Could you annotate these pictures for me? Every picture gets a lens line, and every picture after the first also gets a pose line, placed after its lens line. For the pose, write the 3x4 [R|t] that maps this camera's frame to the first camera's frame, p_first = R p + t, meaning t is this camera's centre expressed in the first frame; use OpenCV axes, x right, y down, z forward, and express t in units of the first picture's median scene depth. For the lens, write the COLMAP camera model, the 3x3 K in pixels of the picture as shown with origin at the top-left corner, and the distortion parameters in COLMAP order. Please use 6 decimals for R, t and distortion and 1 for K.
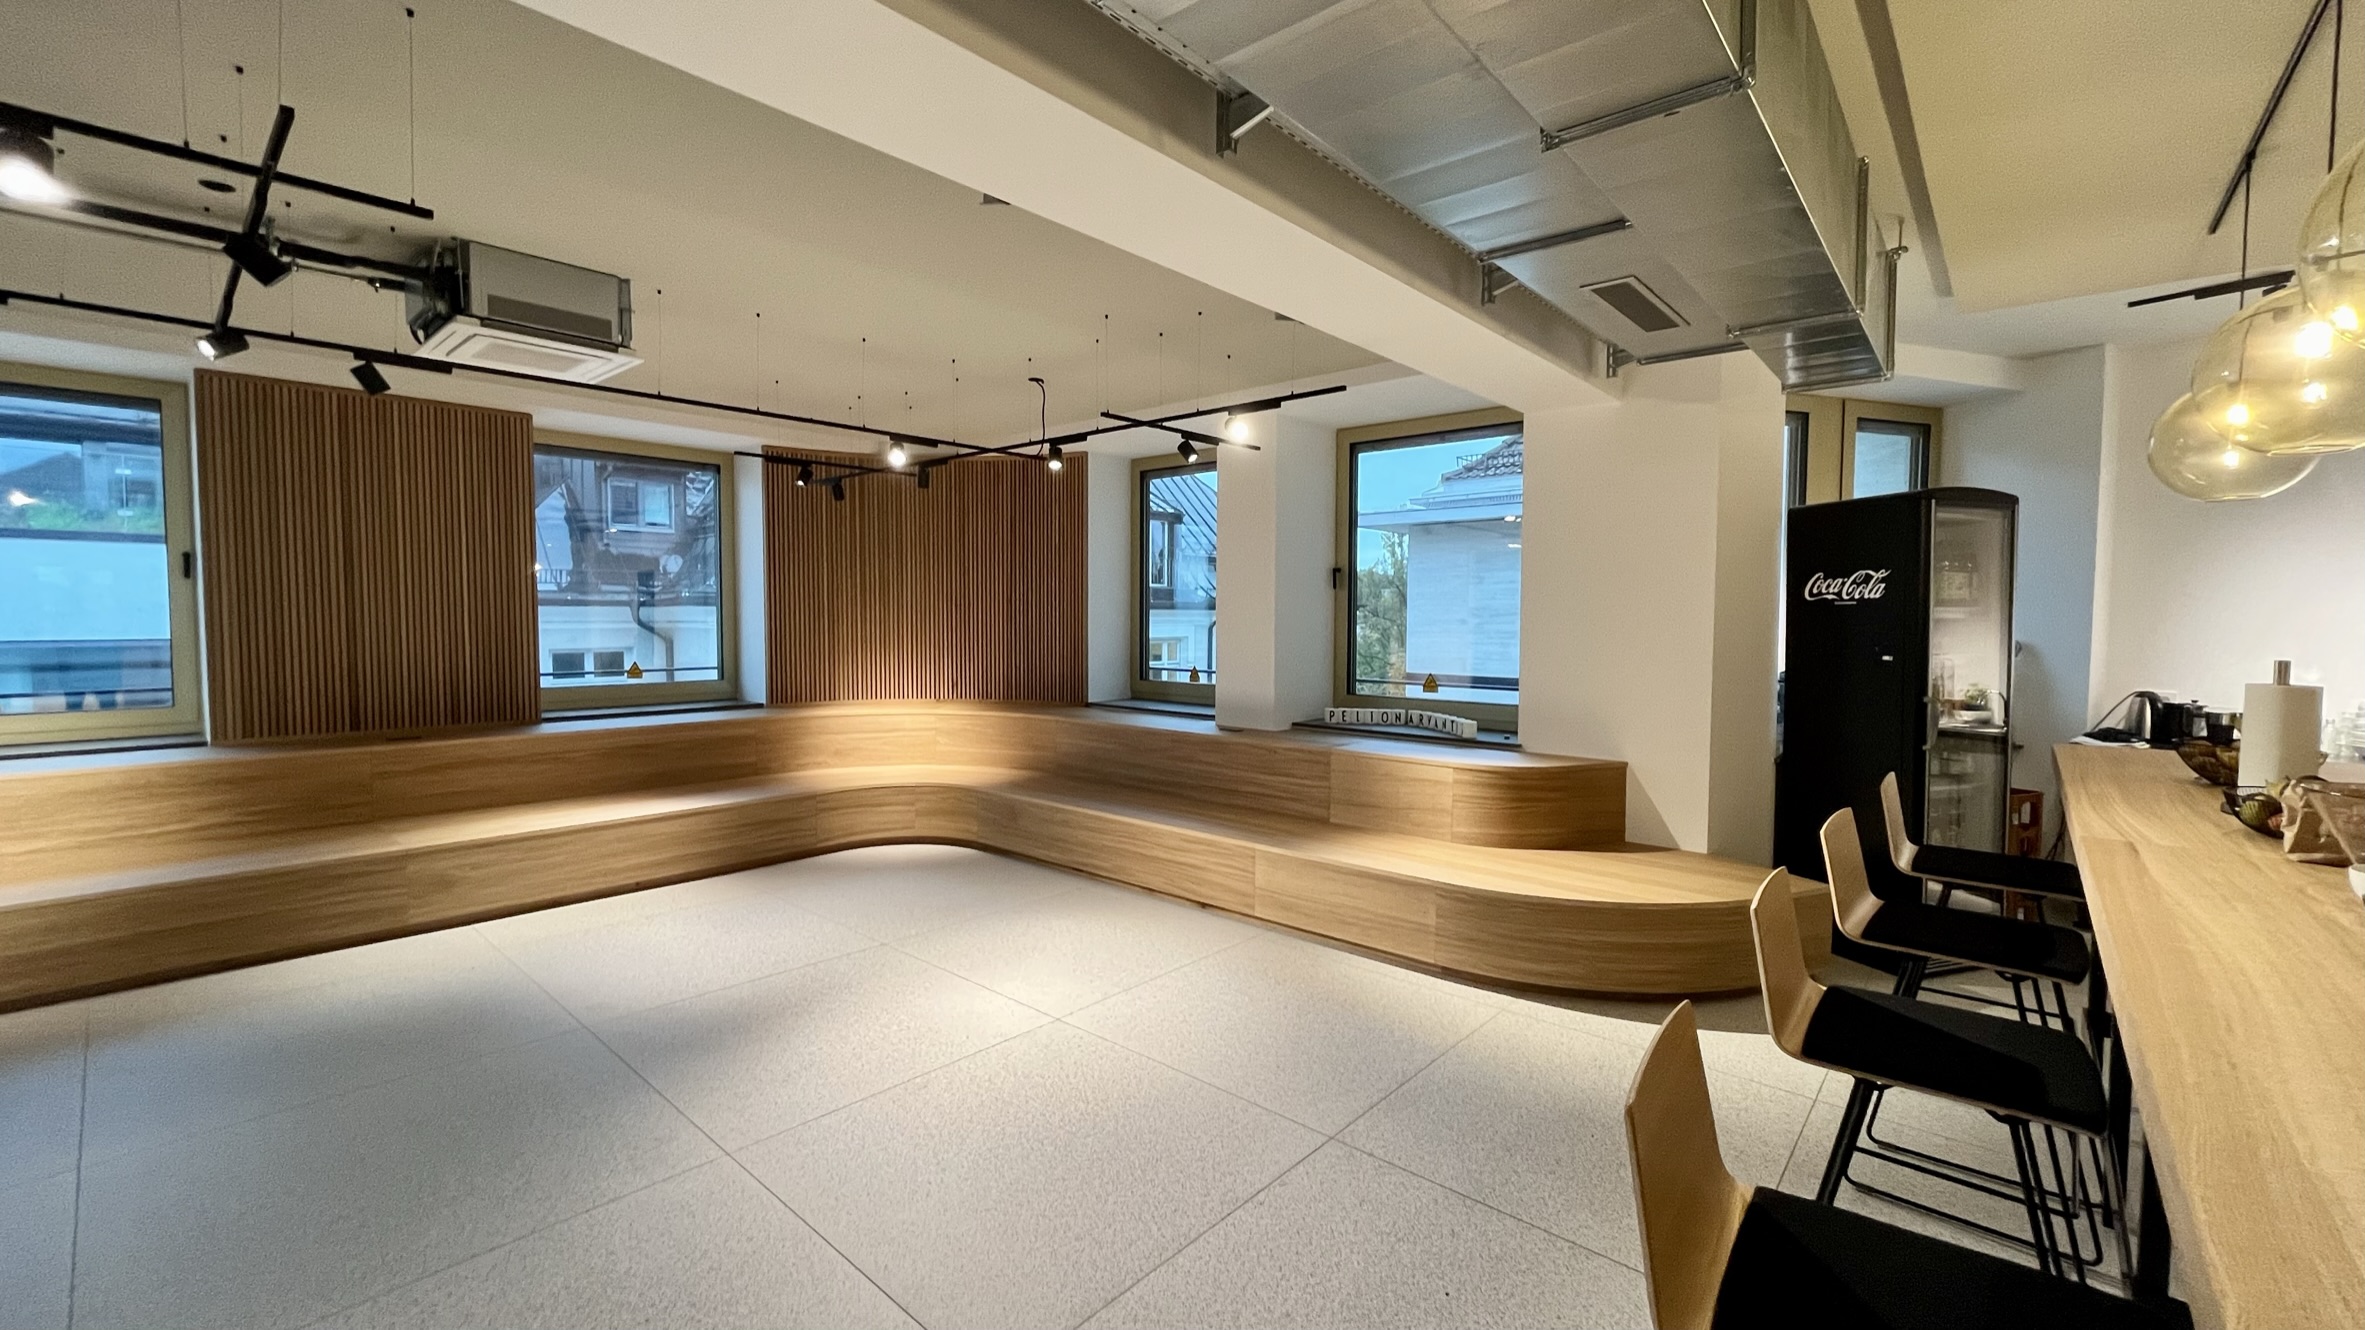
lens RADIAL K [[947.7, 0, 1182.5], [0, 947.7, 657.7], [0, 0, 1]] dist [-0.000191, -0.000174]
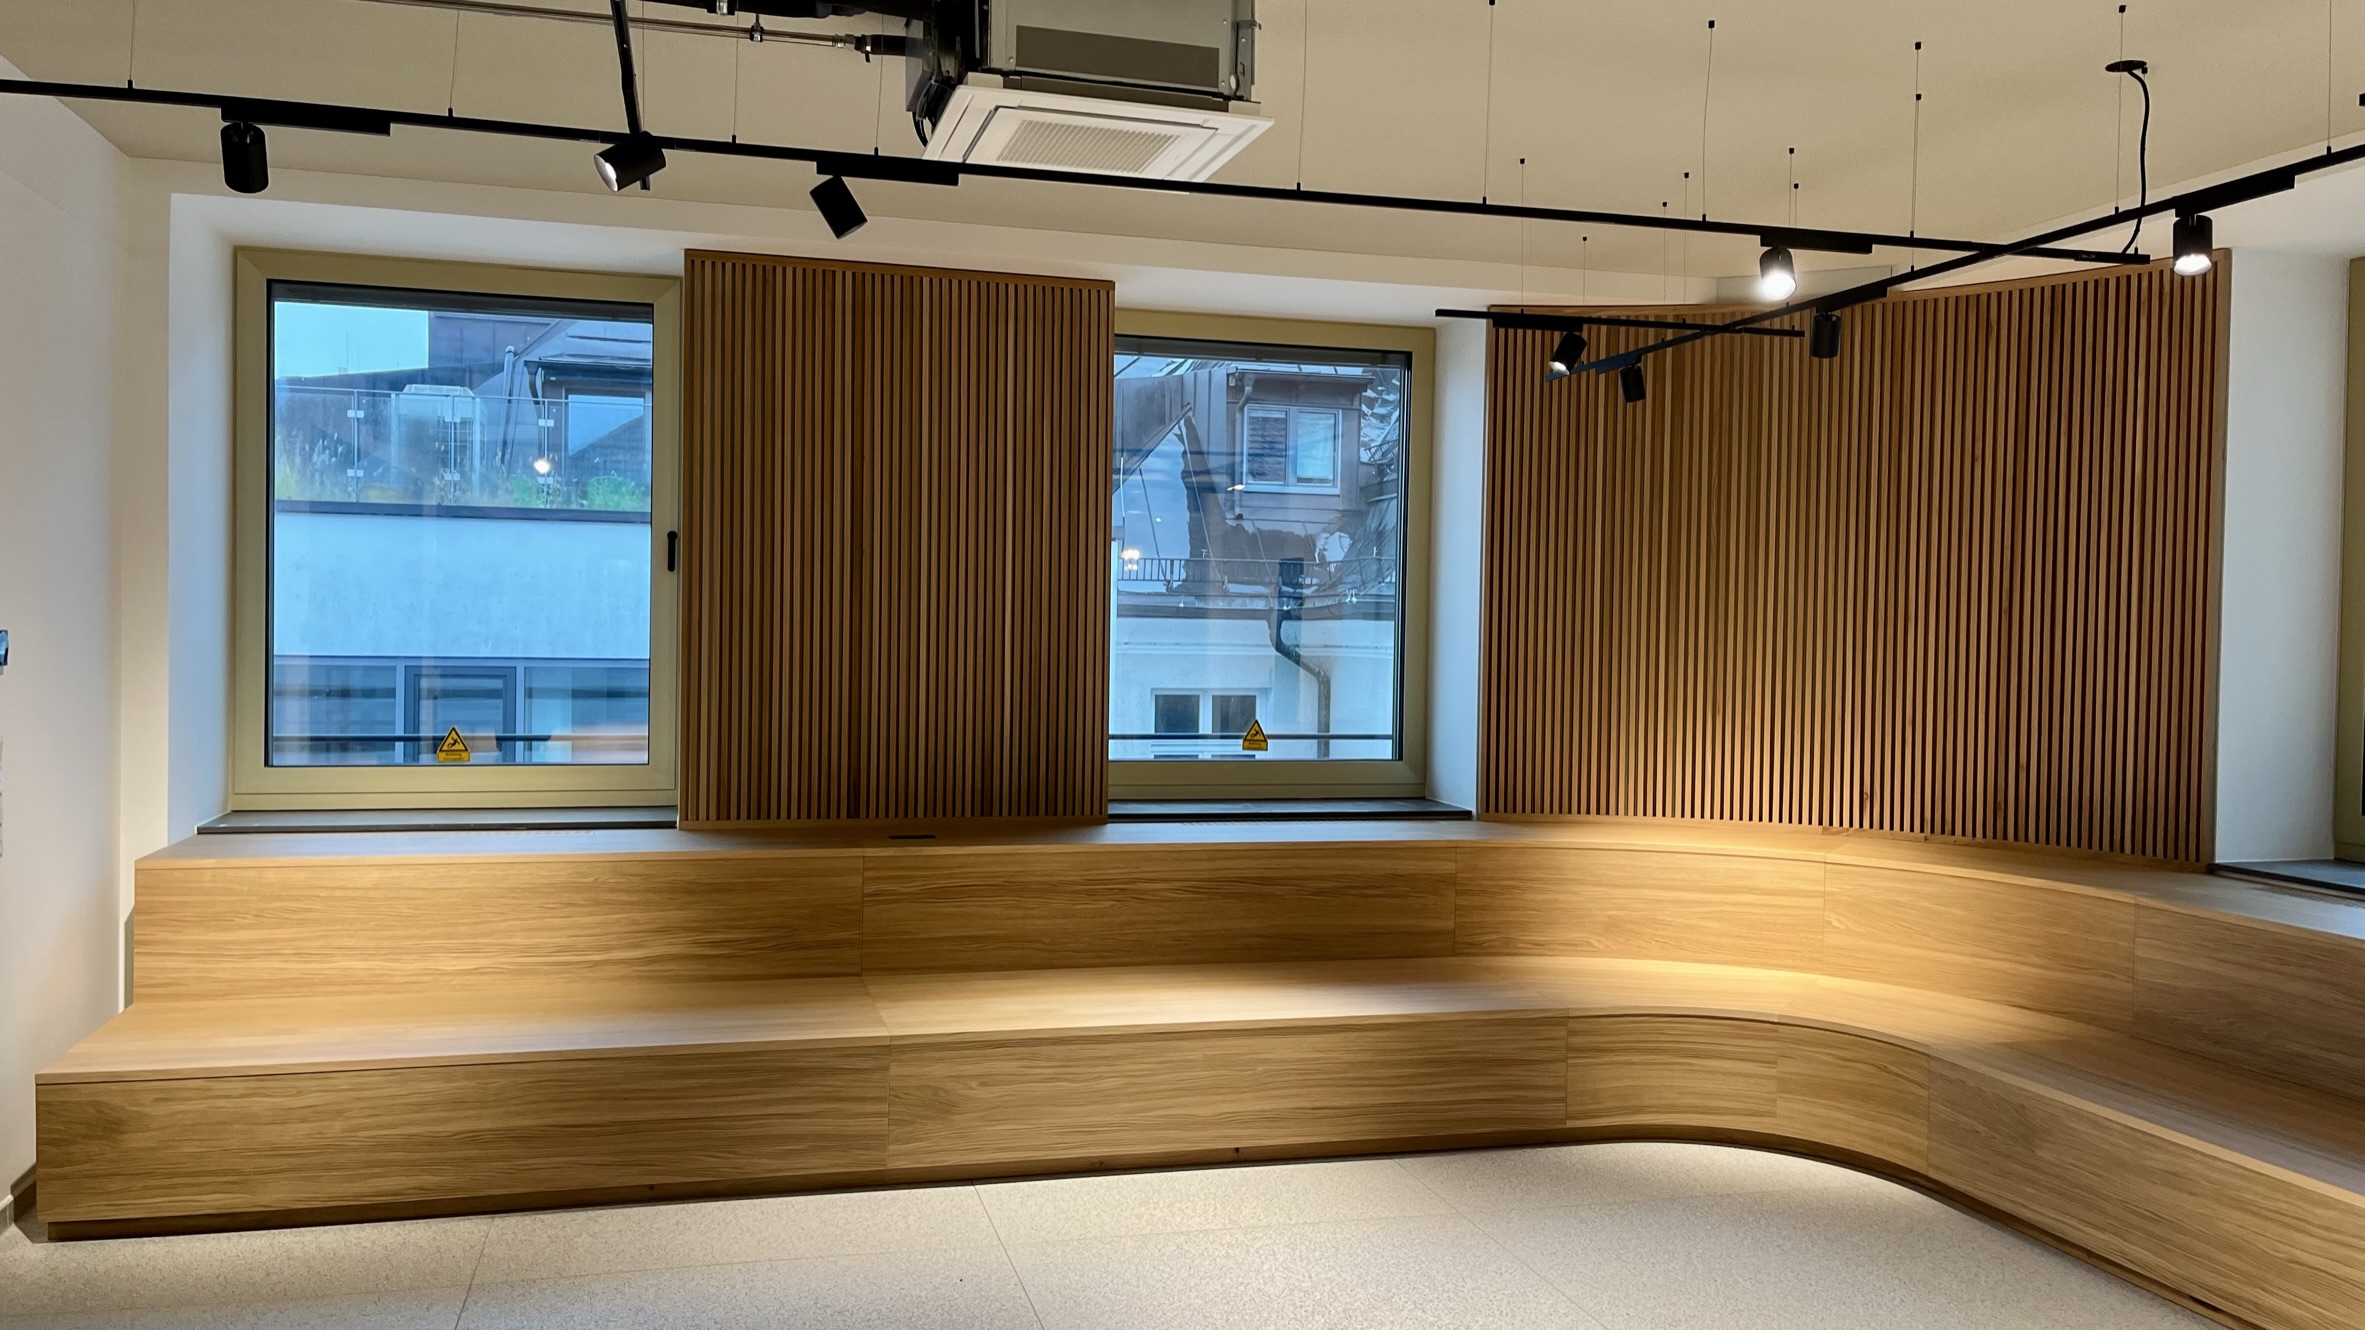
lens RADIAL K [[1800.1, 0, 1182.5], [0, 1800.1, 665.0], [0, 0, 1]] dist [0.034246, -0.003729]
pose [[0.837457, 0.021610, -0.546077, -0.054727], [-0.038612, 0.999060, -0.019679, -0.006306], [0.545138, 0.037565, 0.837504, 0.122886]]
